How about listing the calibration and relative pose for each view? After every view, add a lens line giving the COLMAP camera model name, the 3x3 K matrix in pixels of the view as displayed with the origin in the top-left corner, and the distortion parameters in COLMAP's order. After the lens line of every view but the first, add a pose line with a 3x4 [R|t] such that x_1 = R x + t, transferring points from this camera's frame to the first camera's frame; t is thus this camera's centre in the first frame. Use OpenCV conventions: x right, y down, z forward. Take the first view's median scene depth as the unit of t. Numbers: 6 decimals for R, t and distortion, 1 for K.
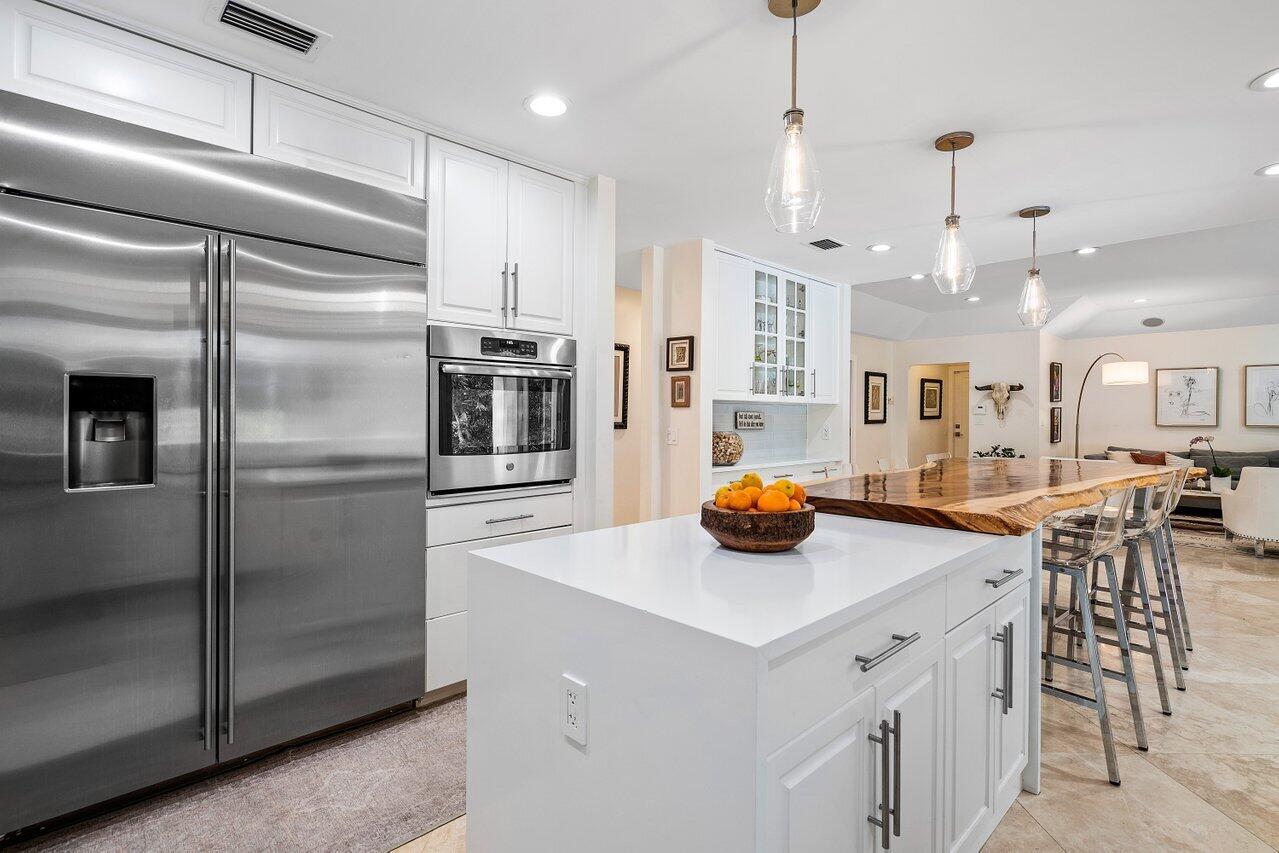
lens RADIAL K [[629.5, 0, 636.9], [0, 629.5, 414.0], [0, 0, 1]] dist [-0.001304, -0.000089]
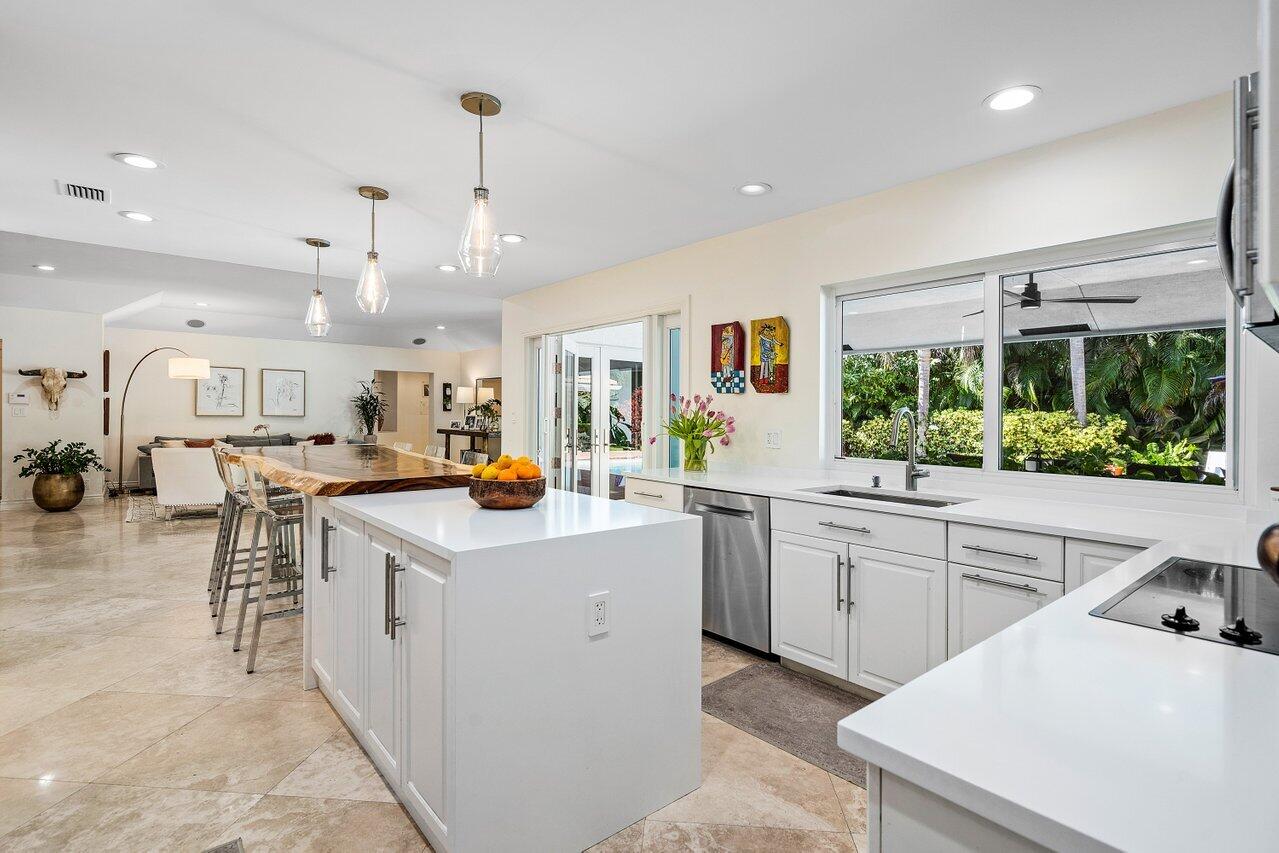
lens RADIAL K [[629.5, 0, 636.9], [0, 629.5, 414.0], [0, 0, 1]] dist [-0.001304, -0.000089]
pose [[0.087413, -0.003457, 0.996166, -0.234977], [-0.013721, 0.999895, 0.004674, -0.001061], [-0.996078, -0.014077, 0.087356, 0.119048]]
